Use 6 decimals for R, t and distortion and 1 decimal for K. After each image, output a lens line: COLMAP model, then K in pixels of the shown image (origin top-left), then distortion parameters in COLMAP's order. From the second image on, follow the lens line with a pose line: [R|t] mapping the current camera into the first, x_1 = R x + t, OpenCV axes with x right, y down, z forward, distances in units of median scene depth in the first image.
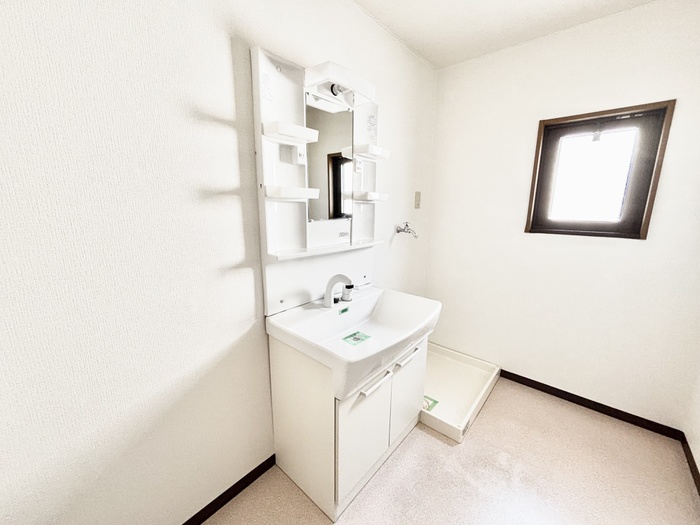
lens RADIAL K [[281.9, 0, 350.9], [0, 281.9, 266.8], [0, 0, 1]] dist [0.000009, -0.000334]
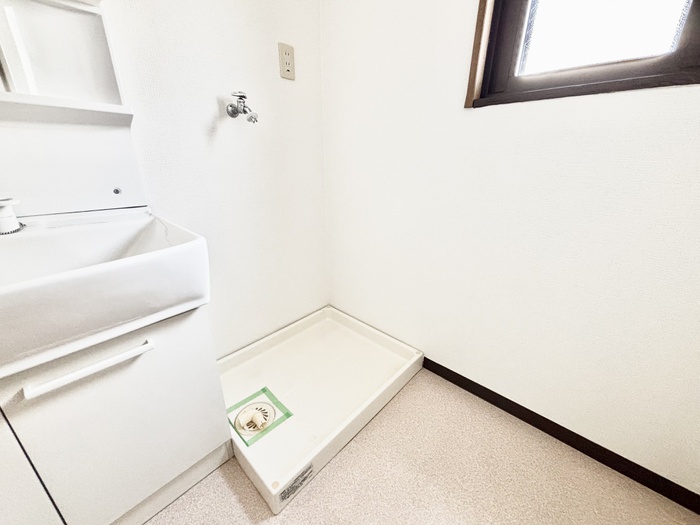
lens RADIAL K [[281.9, 0, 349.4], [0, 281.9, 256.9], [0, 0, 1]] dist [0.000009, -0.000334]
pose [[0.998693, 0.008524, -0.050397, 0.428640], [-0.001524, 0.990524, 0.137332, 0.071545], [0.051090, -0.137076, 0.989242, 0.448245]]
